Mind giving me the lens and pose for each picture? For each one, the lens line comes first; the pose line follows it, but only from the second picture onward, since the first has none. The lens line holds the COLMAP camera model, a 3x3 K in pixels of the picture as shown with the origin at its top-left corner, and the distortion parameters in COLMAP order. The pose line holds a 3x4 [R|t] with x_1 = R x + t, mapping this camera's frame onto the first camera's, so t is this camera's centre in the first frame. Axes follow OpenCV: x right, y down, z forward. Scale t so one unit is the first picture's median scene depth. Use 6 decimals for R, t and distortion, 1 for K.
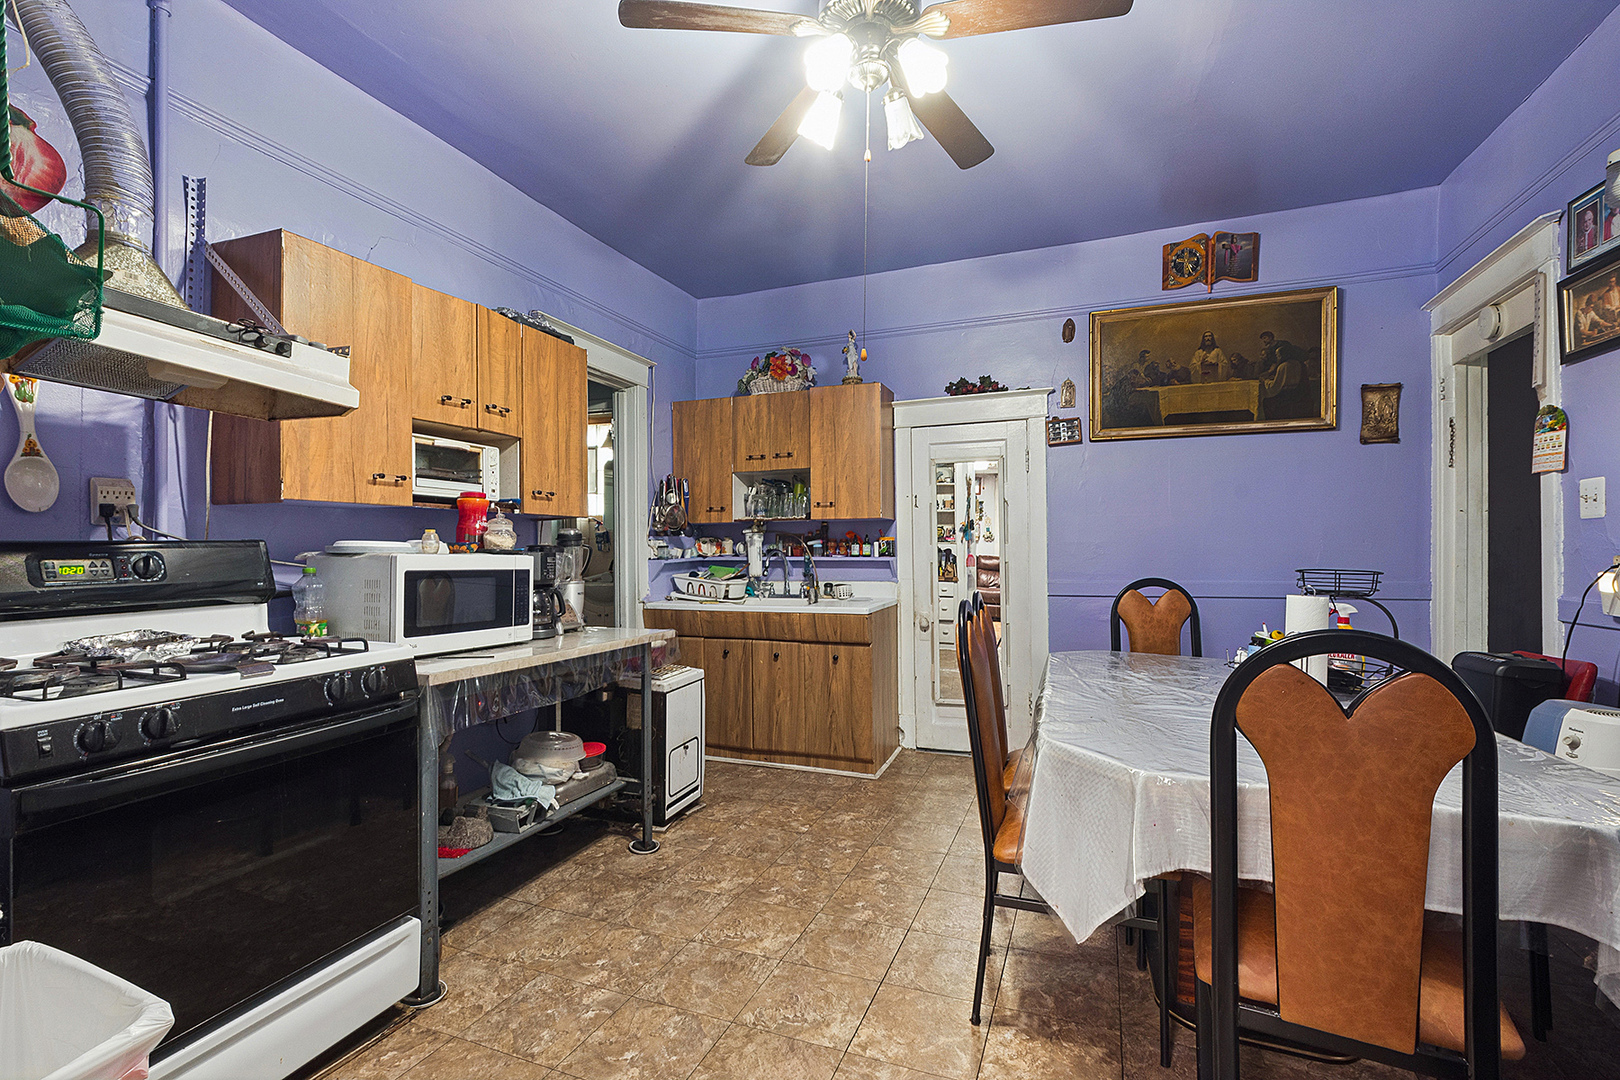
lens RADIAL K [[743.1, 0, 810.0], [0, 743.1, 540.0], [0, 0, 1]] dist [-0.000205, -0.000041]
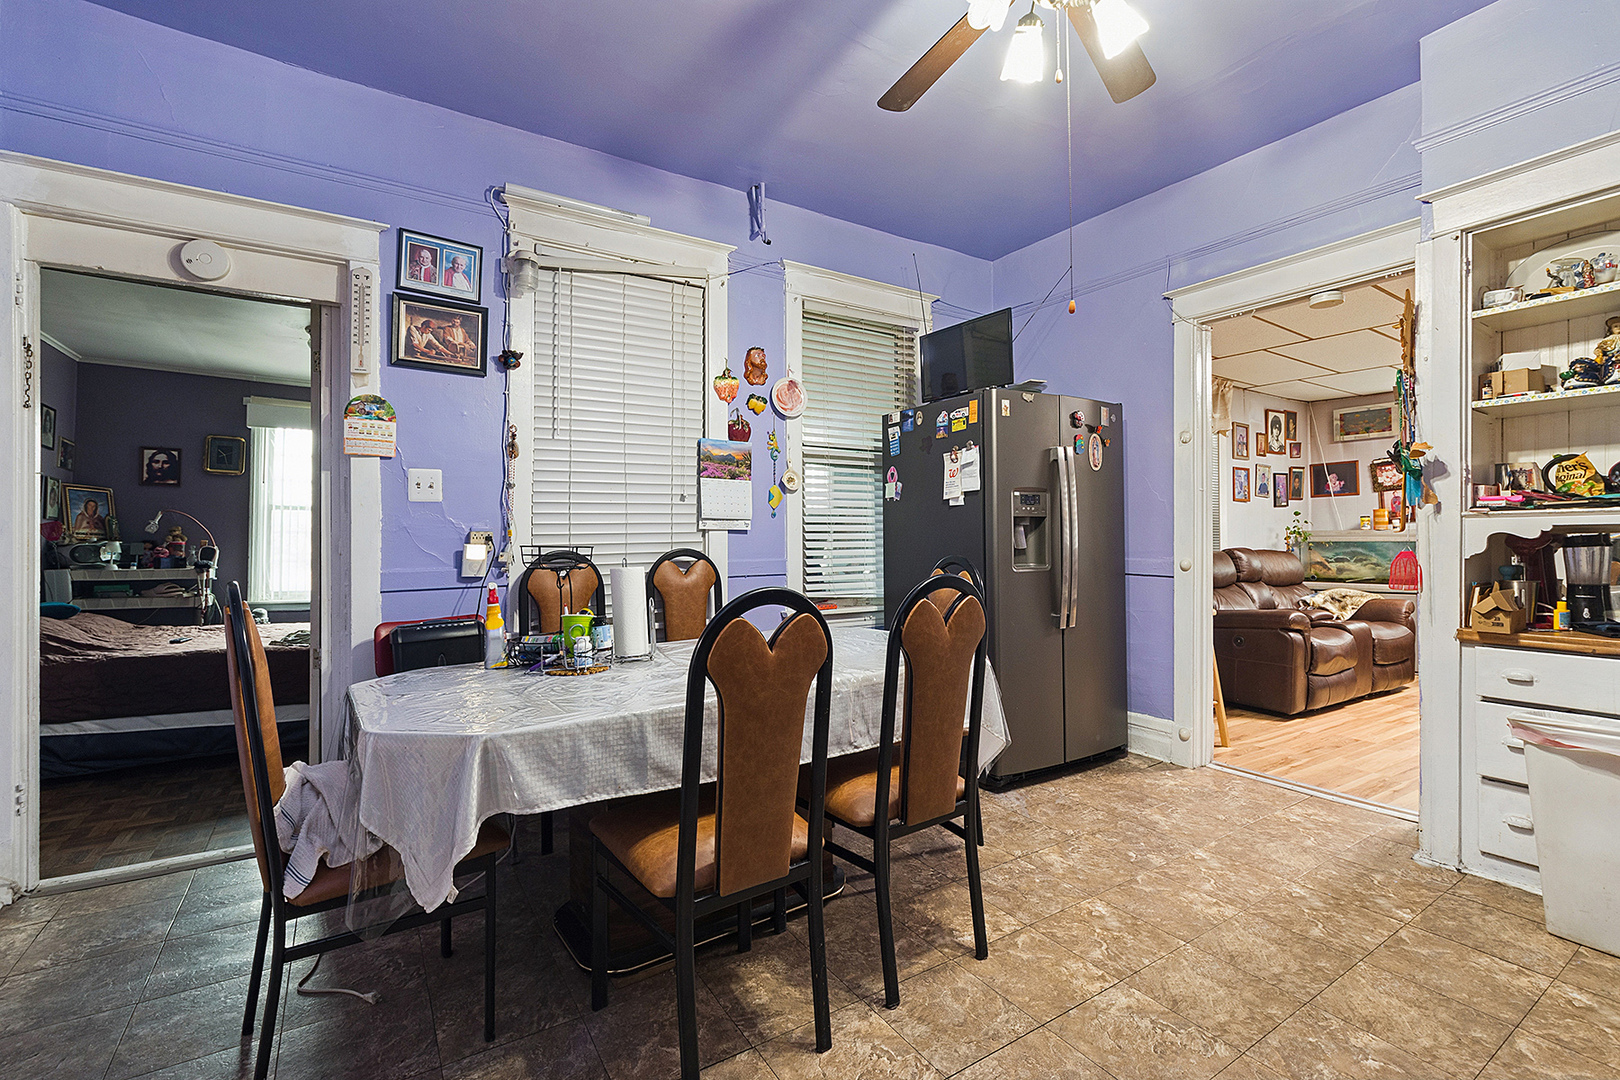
lens RADIAL K [[743.8, 0, 803.5], [0, 743.8, 518.1], [0, 0, 1]] dist [0.000738, -0.000081]
pose [[-0.815513, 0.016906, 0.578492, -0.170167], [0.001084, 0.999616, -0.027685, 0.034475], [-0.578738, -0.021950, -0.815218, 1.728215]]
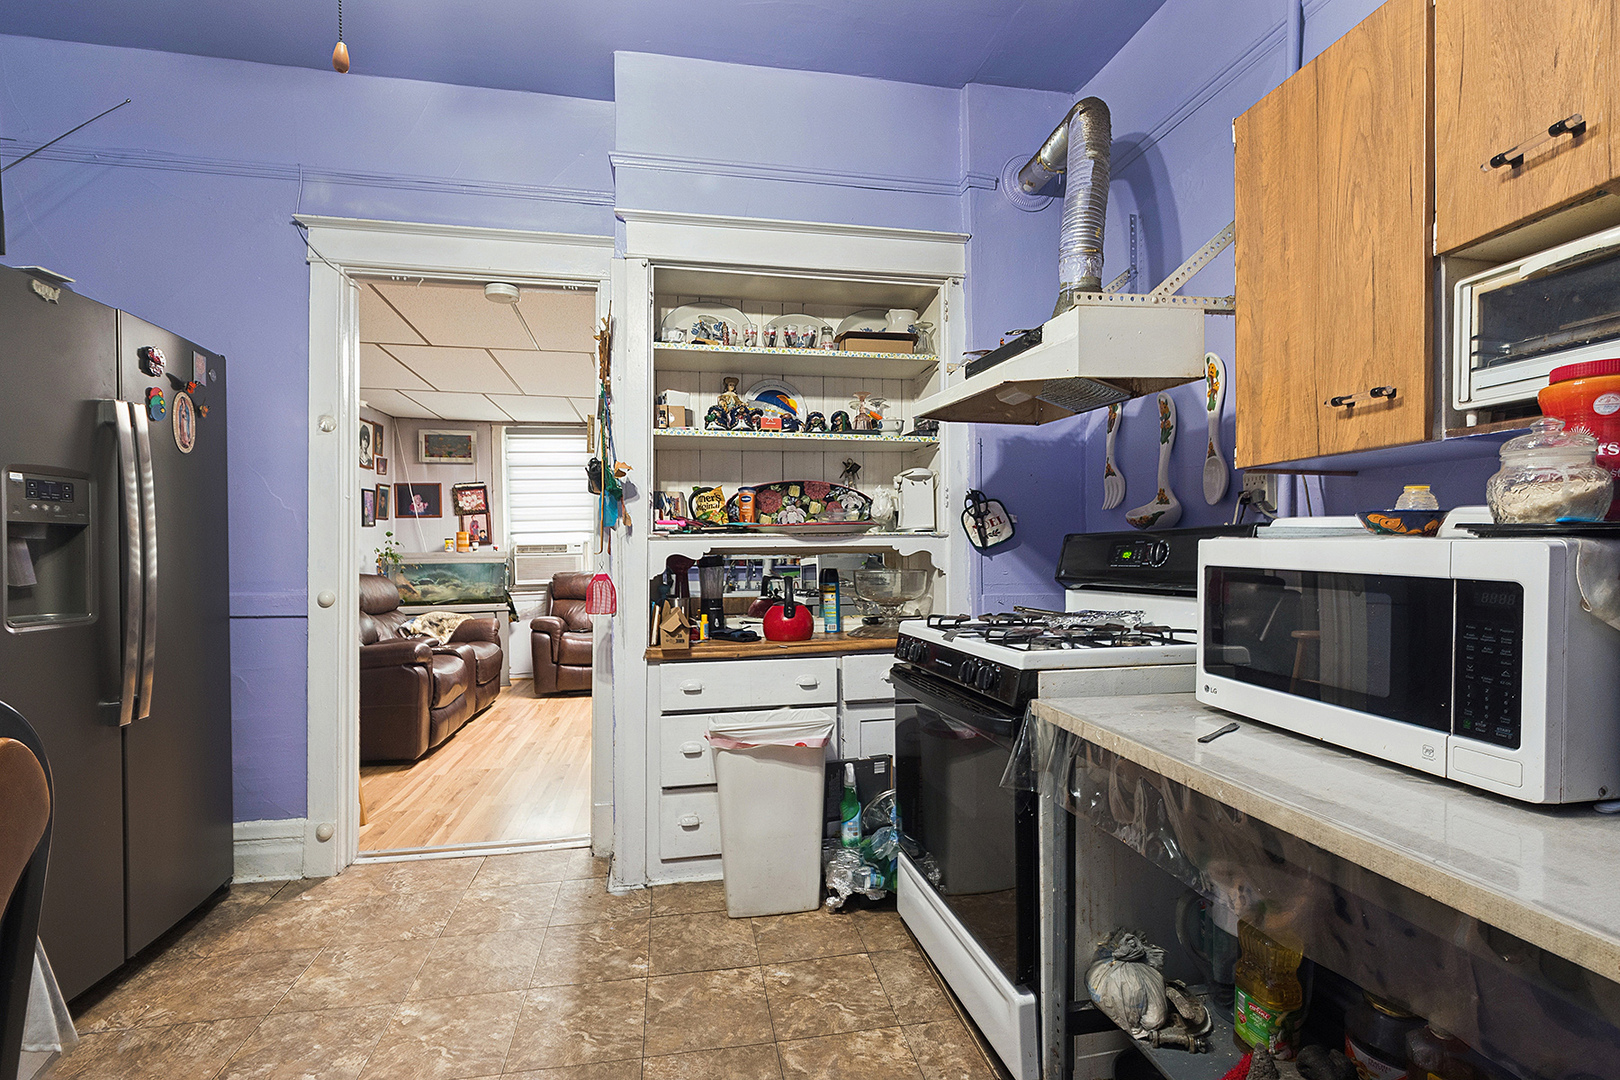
lens RADIAL K [[728.9, 0, 816.6], [0, 728.9, 554.8], [0, 0, 1]] dist [0.002186, 0.000053]
pose [[-0.839849, 0.005183, -0.542795, 0.065501], [0.007770, 0.999967, -0.002473, 0.031203], [0.542764, -0.006294, -0.839862, 1.320226]]
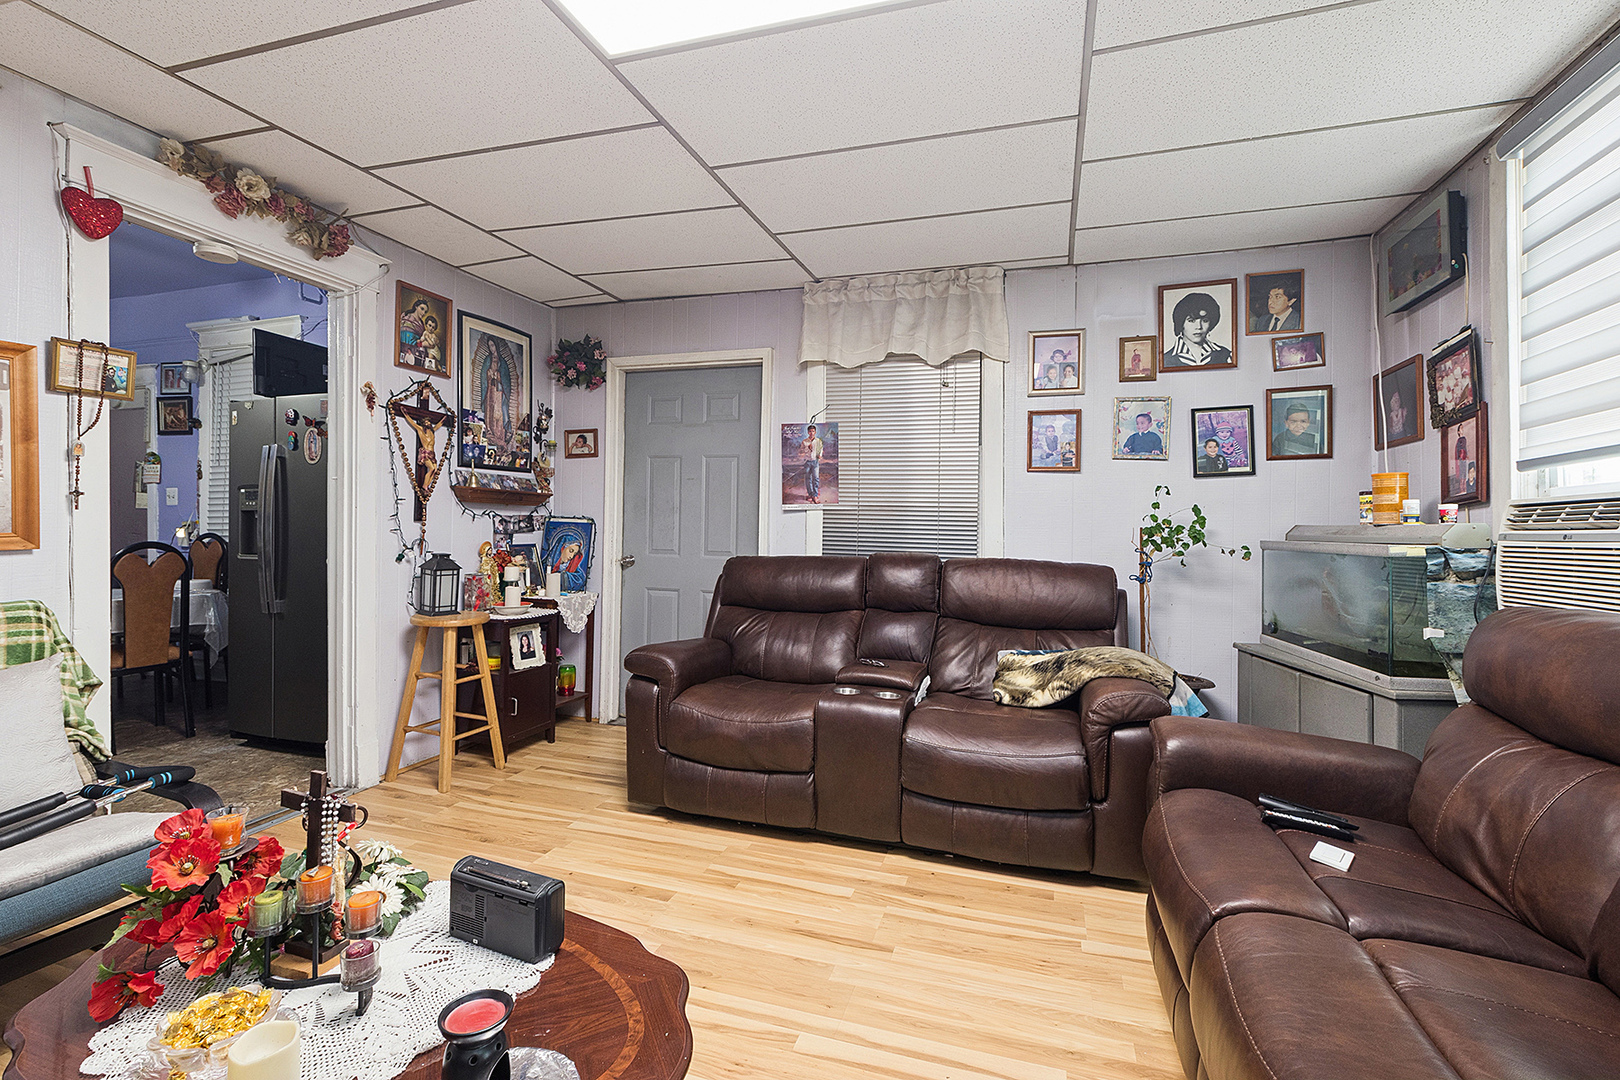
lens RADIAL K [[725.9, 0, 814.0], [0, 725.9, 523.8], [0, 0, 1]] dist [-0.003516, -0.001088]
pose [[-0.058617, -0.002008, 0.998279, -1.374237], [-0.008410, 0.999963, 0.001518, 0.008376], [-0.998245, -0.008307, -0.058631, -0.903687]]
